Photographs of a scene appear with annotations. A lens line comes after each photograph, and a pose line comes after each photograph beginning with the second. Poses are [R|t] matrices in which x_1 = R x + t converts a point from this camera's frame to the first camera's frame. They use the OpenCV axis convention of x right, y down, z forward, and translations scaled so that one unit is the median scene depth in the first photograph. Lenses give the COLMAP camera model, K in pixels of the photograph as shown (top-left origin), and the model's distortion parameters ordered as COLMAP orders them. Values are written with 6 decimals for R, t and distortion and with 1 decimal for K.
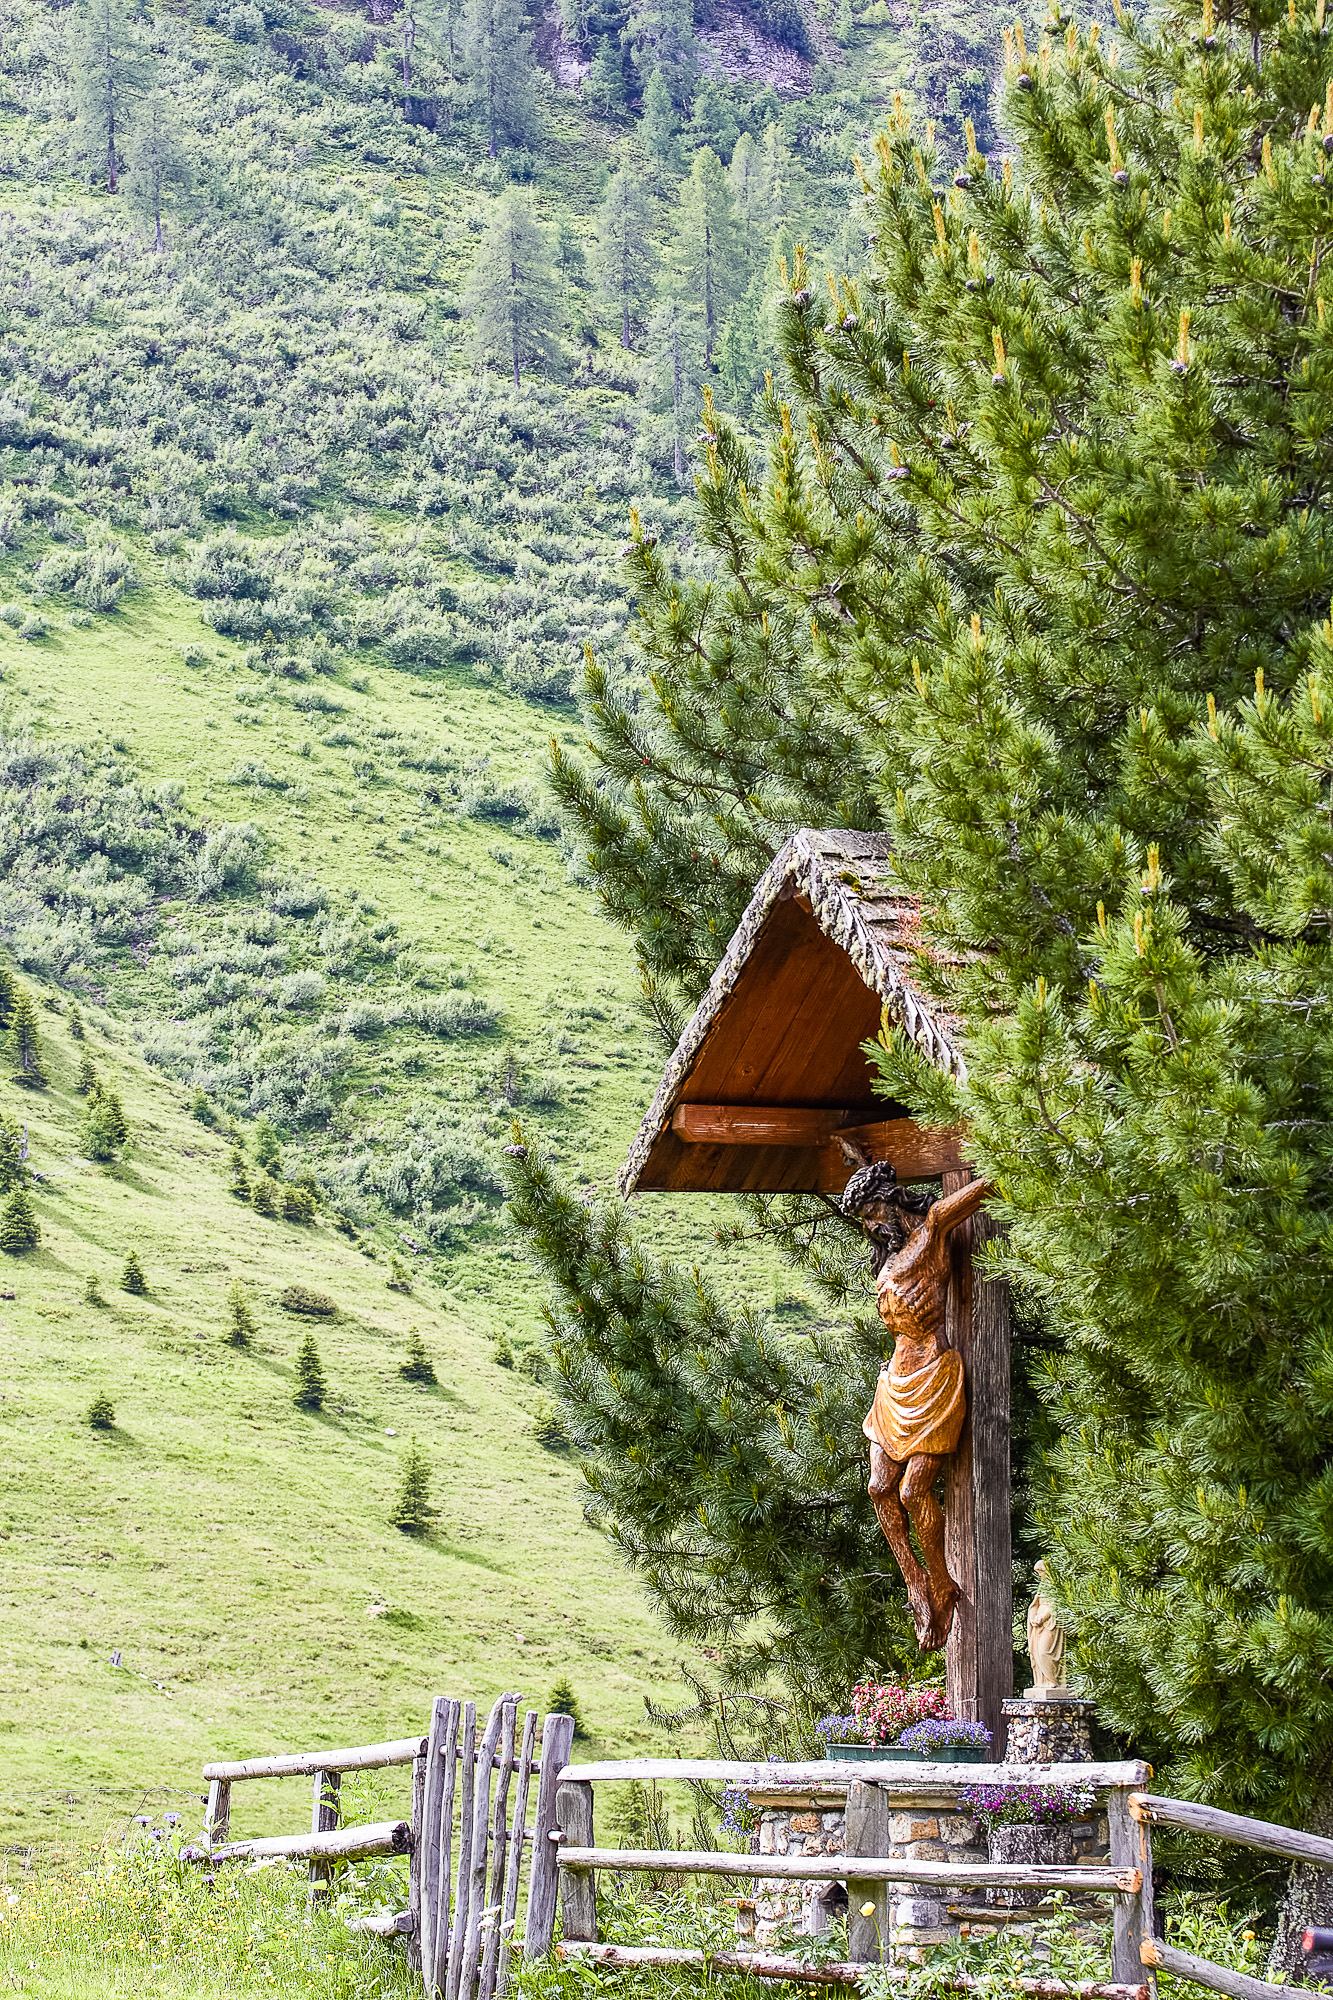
lens RADIAL K [[6703.9, 0, 667.1], [0, 6703.9, 999.8], [0, 0, 1]] dist [-0.265033, 0.000000]
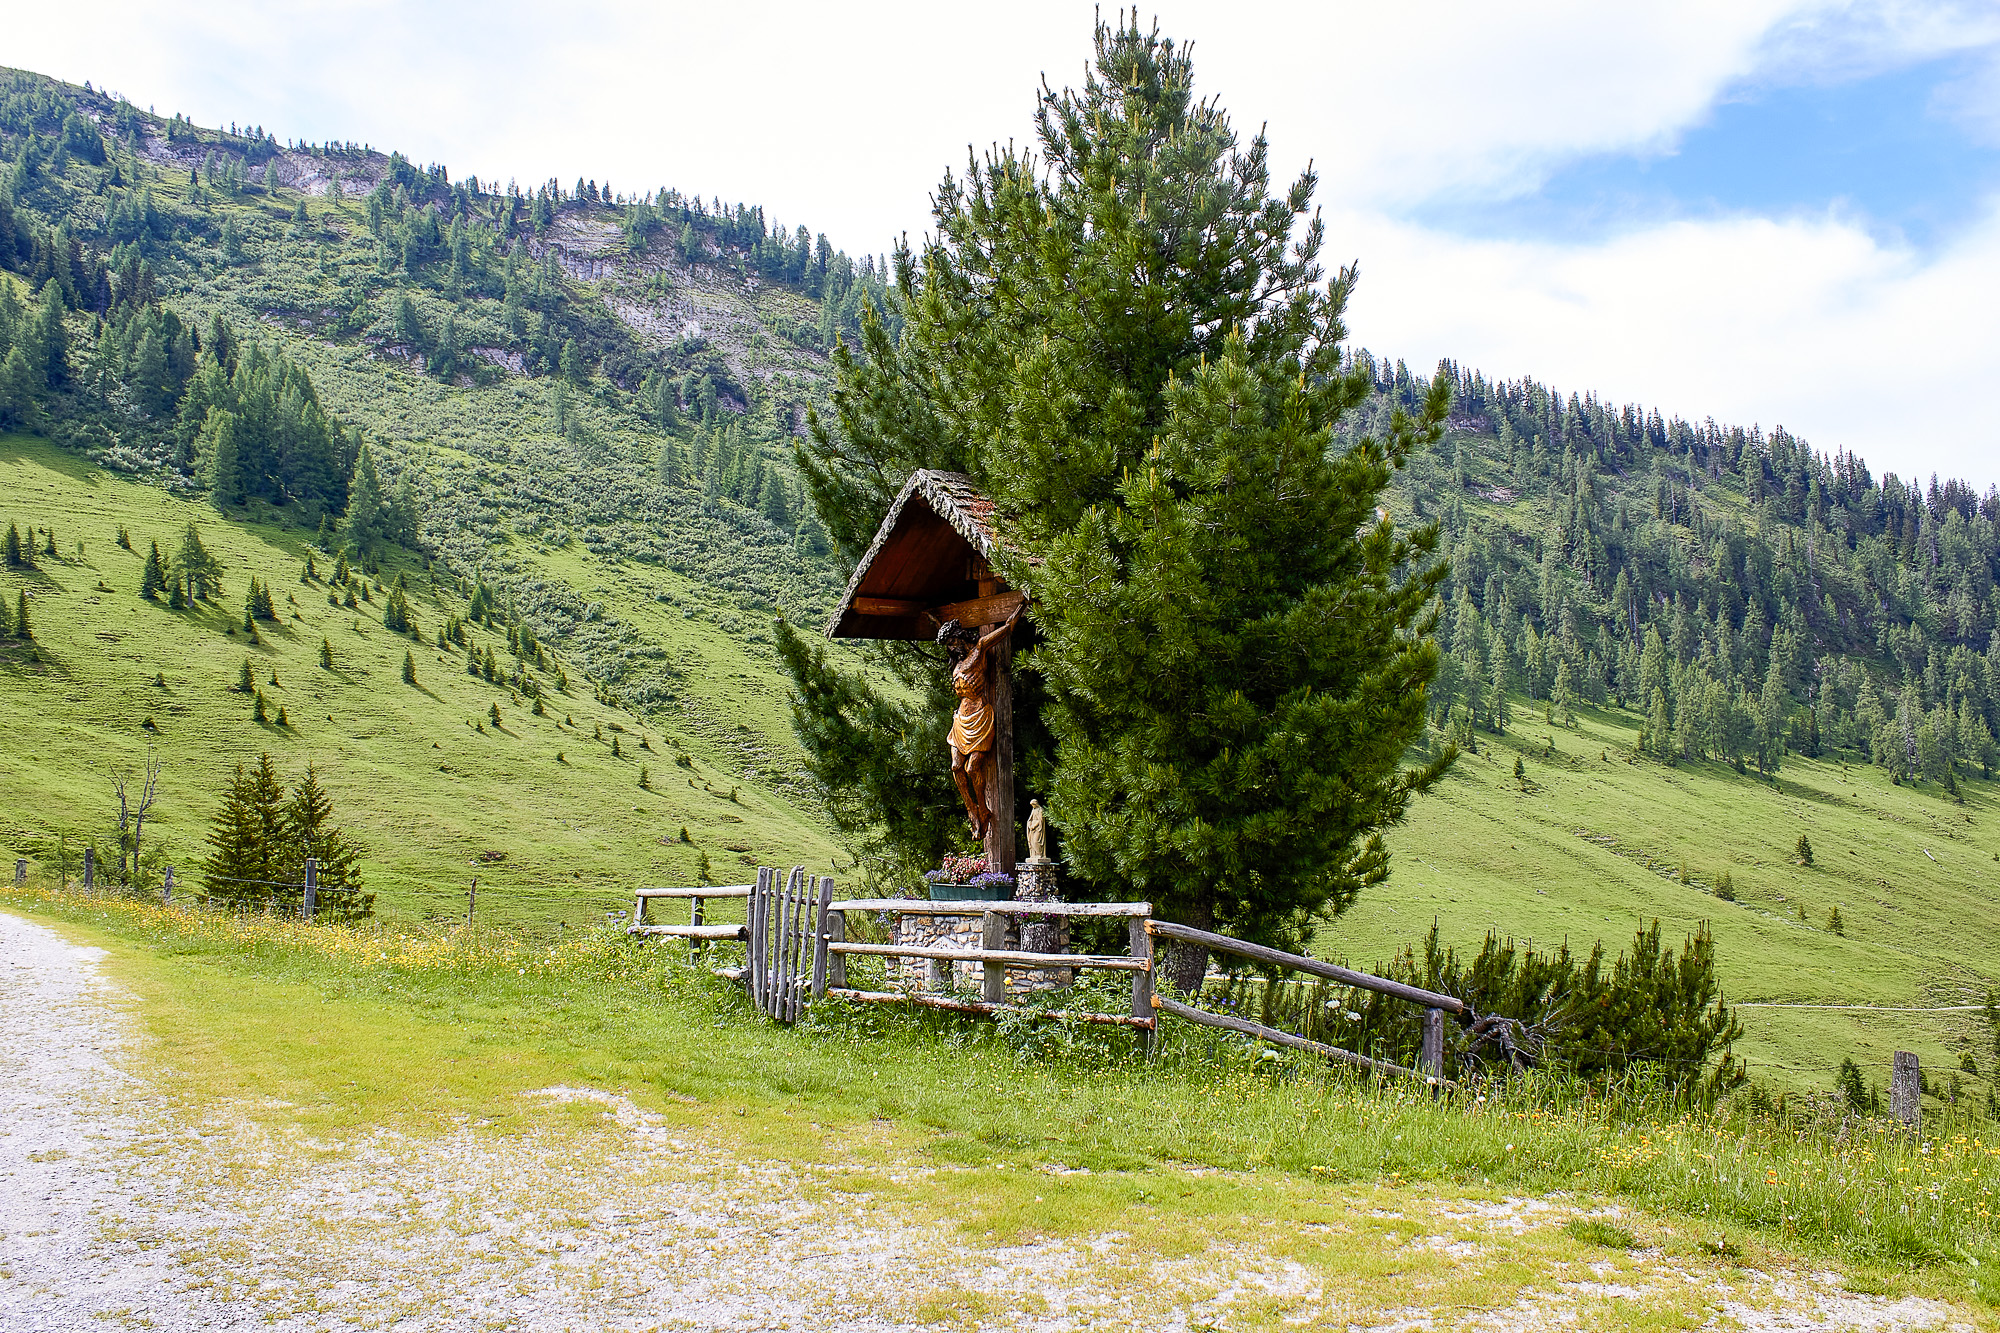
lens RADIAL K [[1713.6, 0, 999.6], [0, 1713.6, 677.2], [0, 0, 1]] dist [-0.167695, 0.138215]
pose [[0.985616, 0.001623, 0.168992, -0.045722], [-0.004305, 0.999870, 0.015507, 0.032013], [-0.168945, -0.016011, 0.985495, 0.410708]]
